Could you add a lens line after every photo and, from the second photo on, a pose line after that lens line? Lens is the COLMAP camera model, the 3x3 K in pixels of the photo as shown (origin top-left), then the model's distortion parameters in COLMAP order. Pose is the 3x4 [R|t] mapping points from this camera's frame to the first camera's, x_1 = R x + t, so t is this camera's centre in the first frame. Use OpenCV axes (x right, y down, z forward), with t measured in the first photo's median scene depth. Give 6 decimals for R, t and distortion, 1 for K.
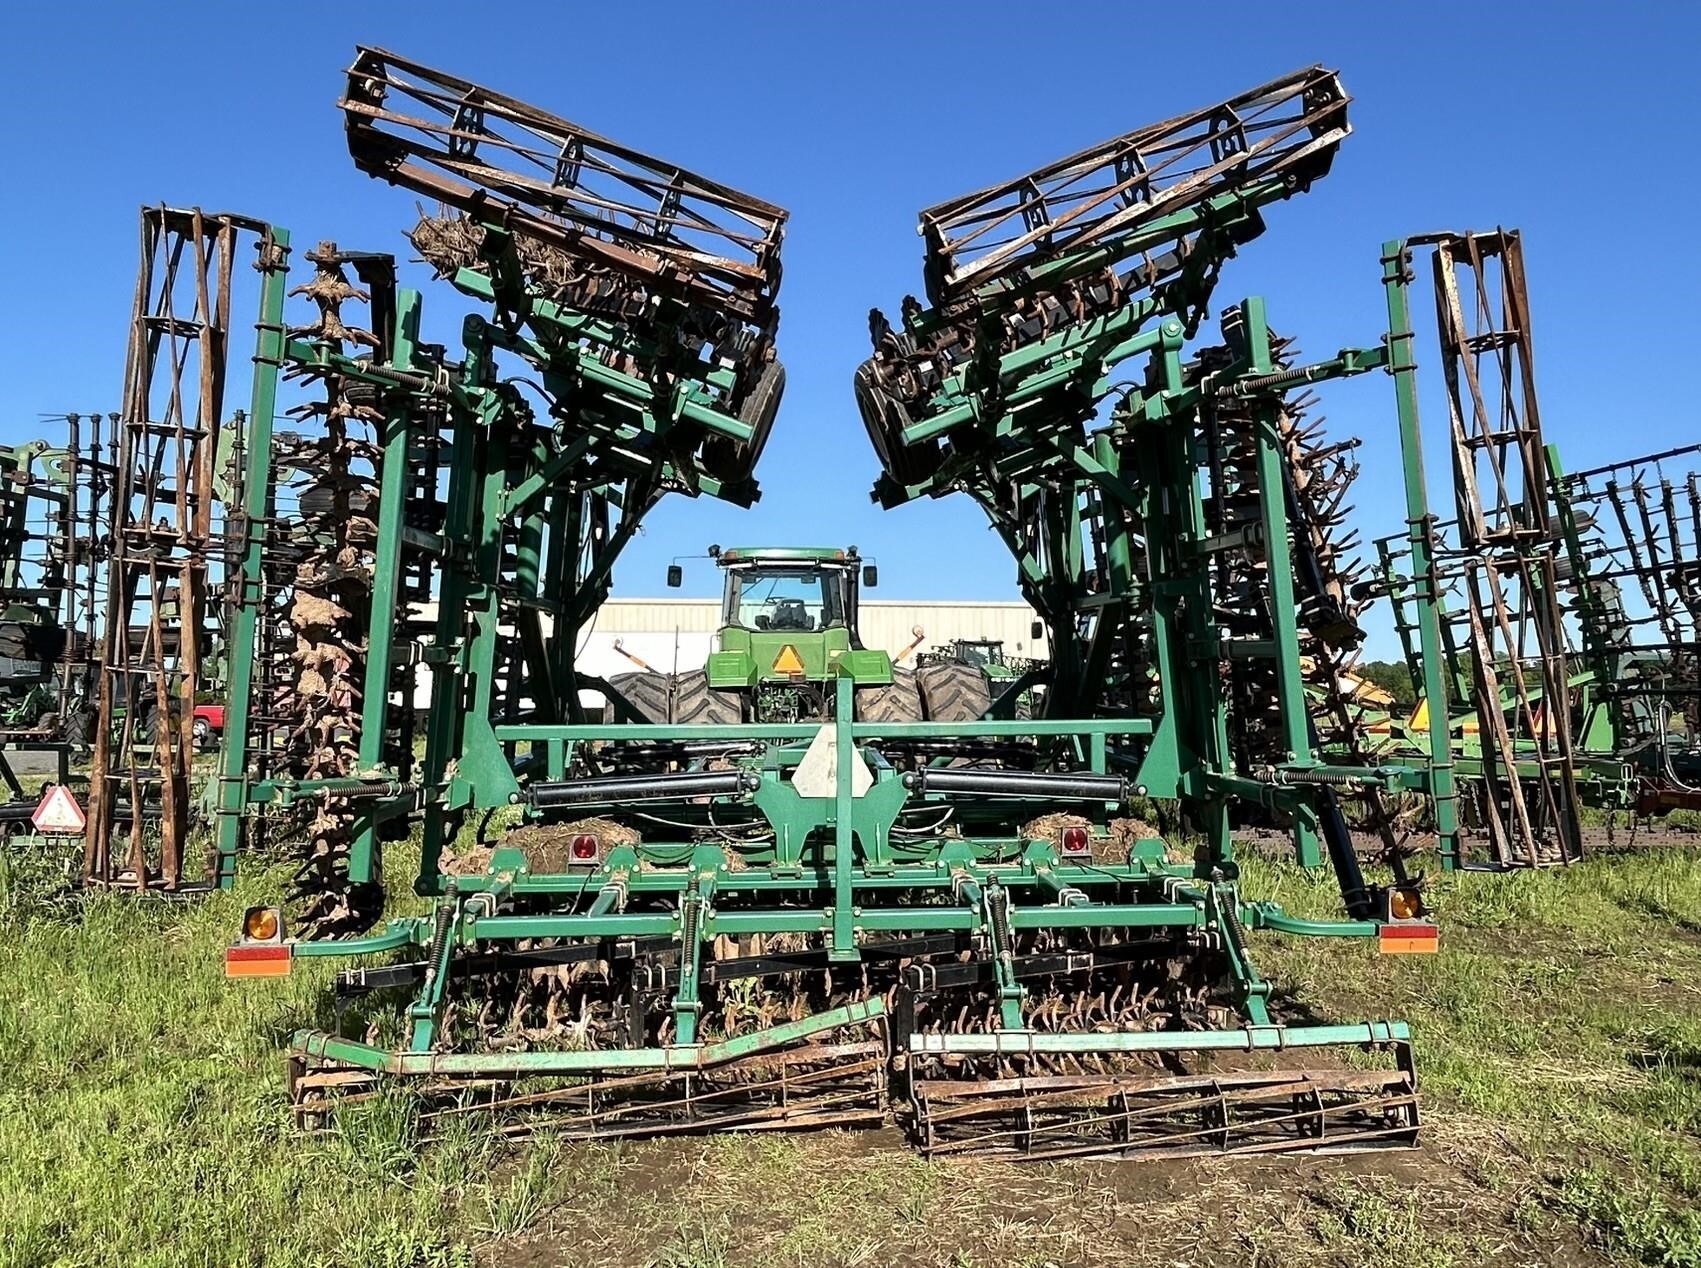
lens RADIAL K [[1191.8, 0, 847.7], [0, 1191.8, 650.4], [0, 0, 1]] dist [0.008266, 0.004276]
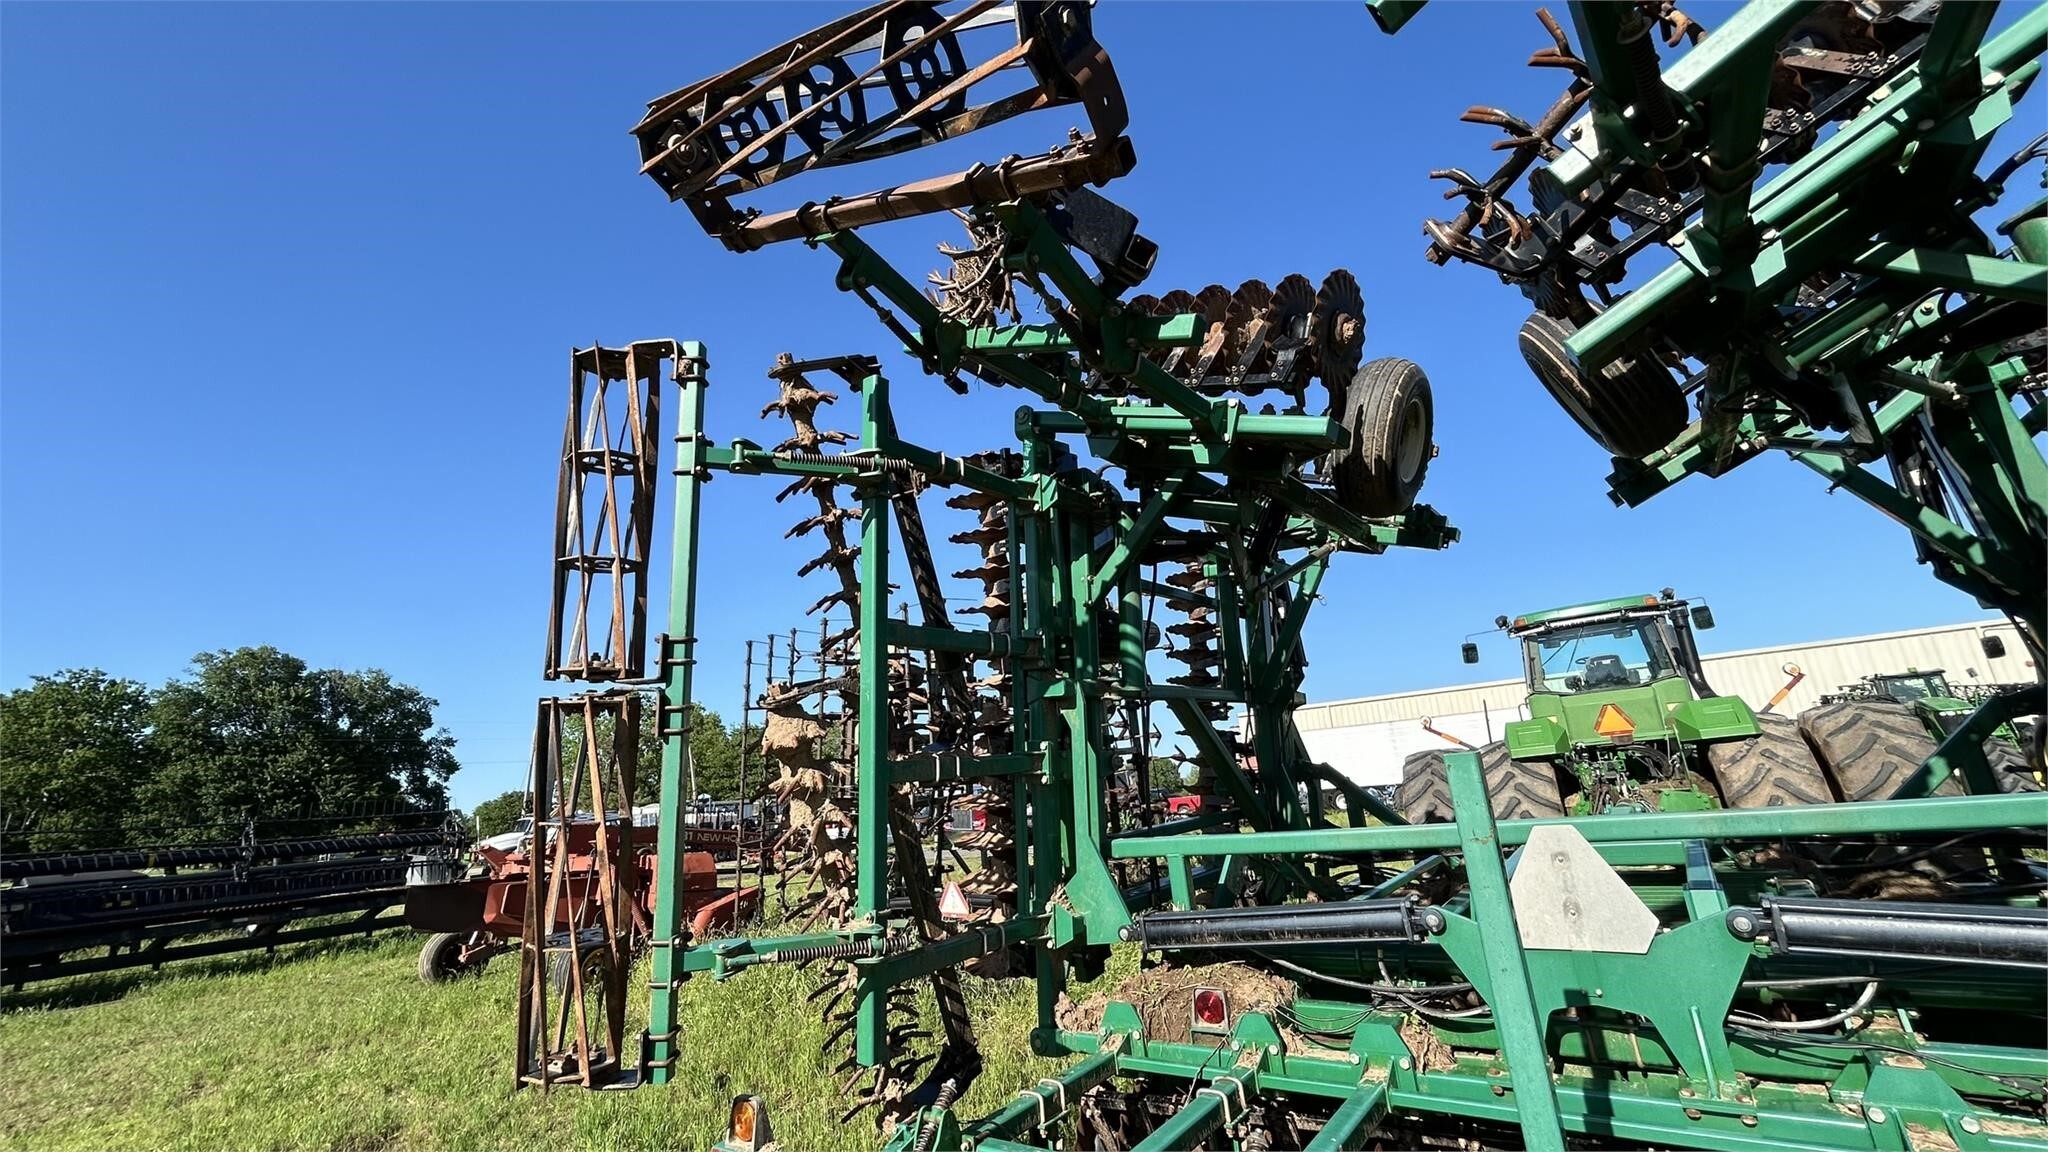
lens RADIAL K [[829.4, 0, 1023.2], [0, 829.4, 574.2], [0, 0, 1]] dist [-0.001100, 0.001145]
pose [[0.752975, -0.227054, -0.617637, 0.058008], [0.098396, 0.966884, -0.235486, 0.009348], [0.650652, 0.116542, 0.750380, 0.380539]]
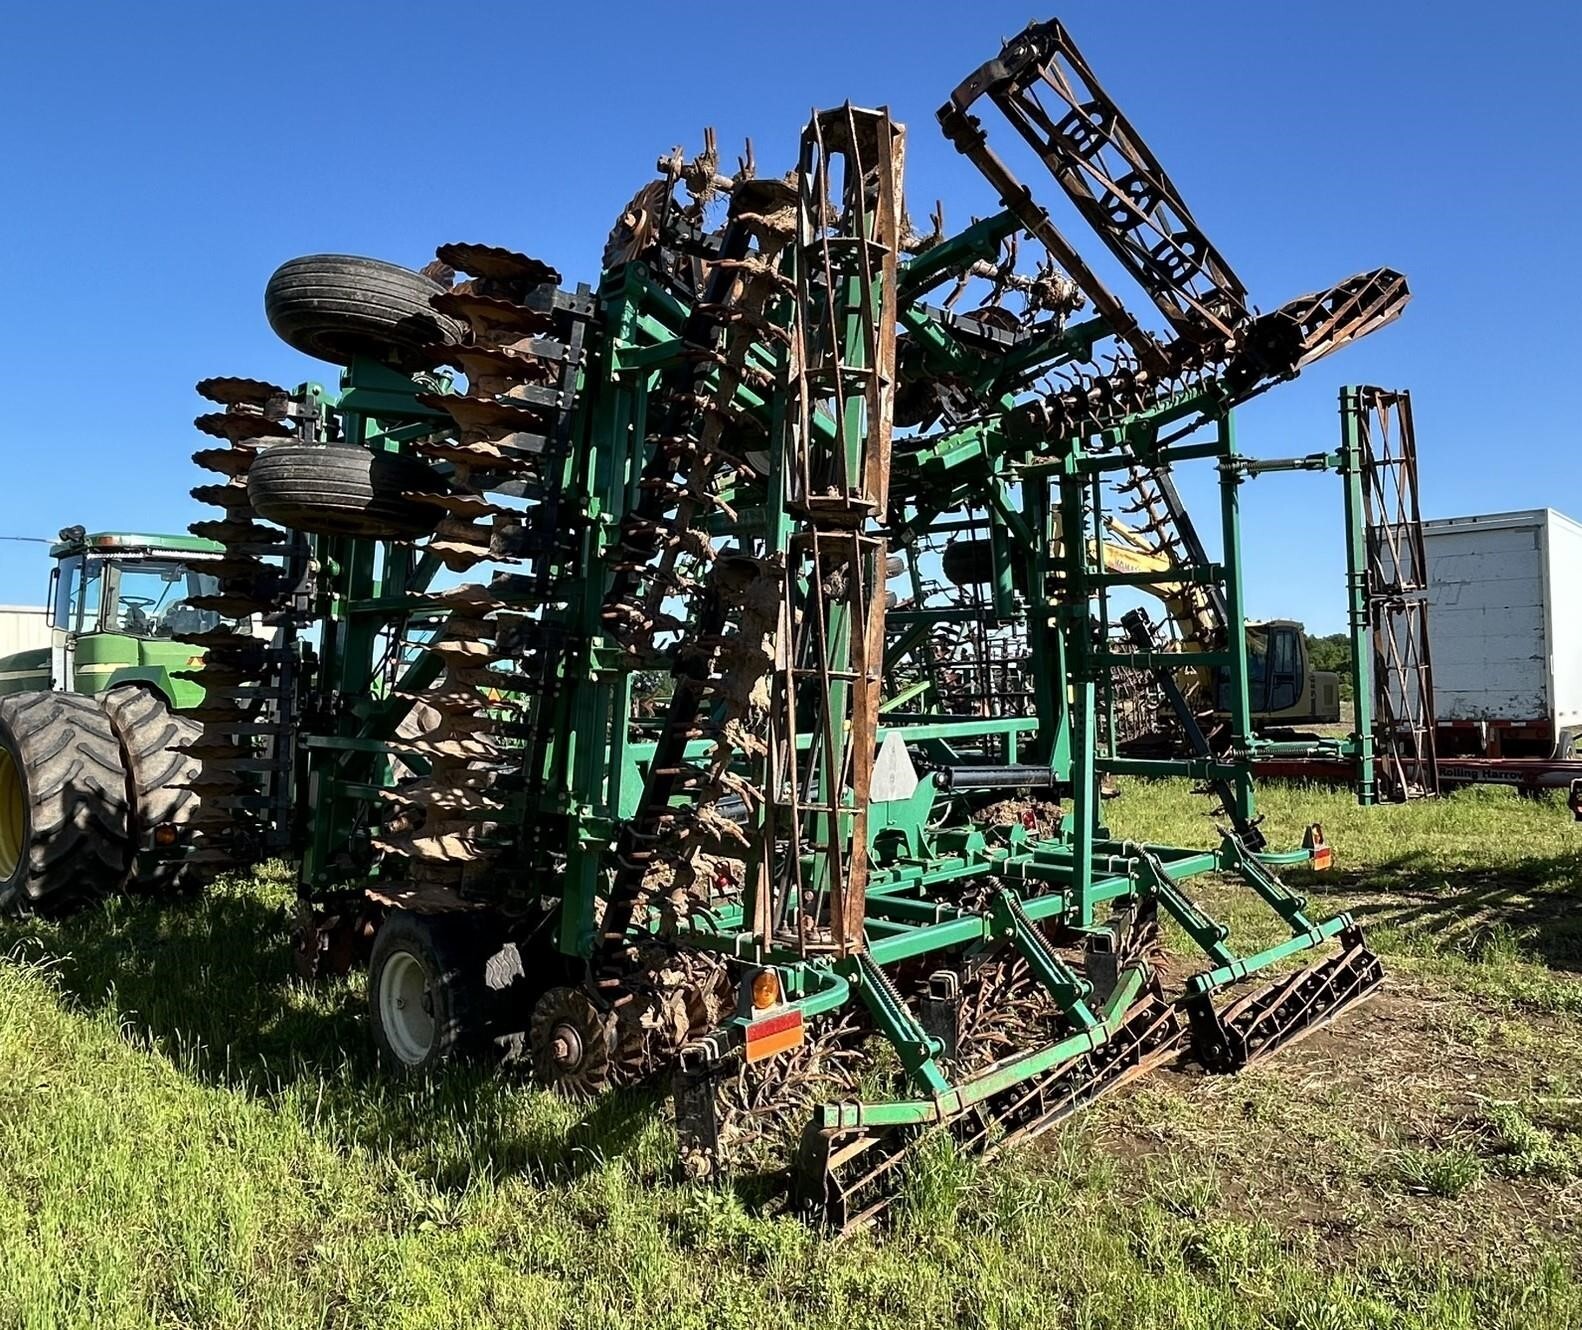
lens RADIAL K [[1195.6, 0, 829.8], [0, 1195.6, 657.3], [0, 0, 1]] dist [-0.005708, -0.004651]
pose [[0.718087, 0.007303, 0.695915, -0.602286], [-0.000883, 0.999954, -0.009583, 0.006489], [-0.695952, 0.006267, 0.718061, 0.225954]]
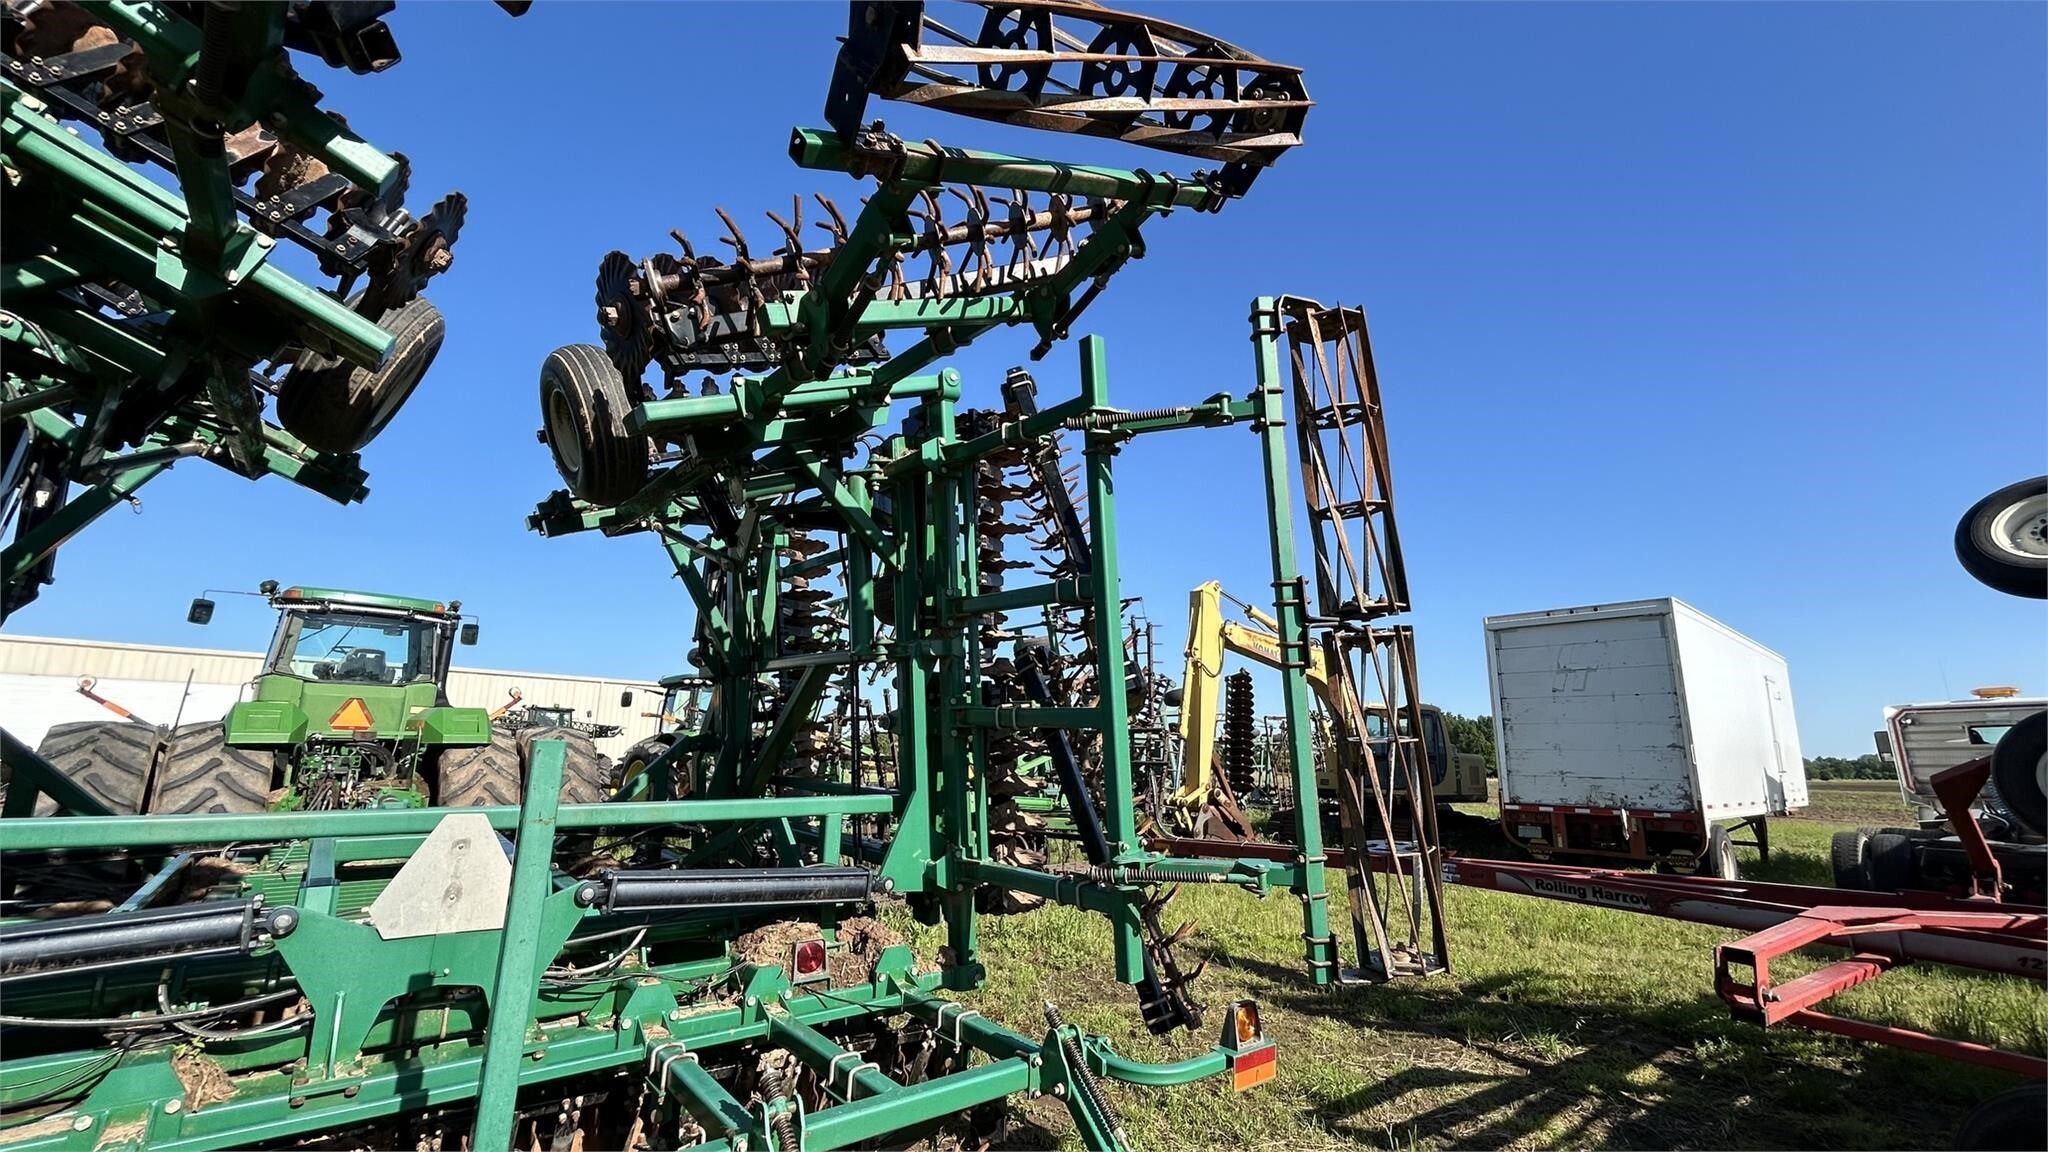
lens RADIAL K [[829.4, 0, 1020.3], [0, 829.4, 575.3], [0, 0, 1]] dist [-0.001100, 0.001145]
pose [[0.805529, 0.141120, 0.575507, -0.036204], [-0.036891, 0.981287, -0.188985, 0.008496], [-0.591407, 0.131002, 0.795661, 0.355267]]
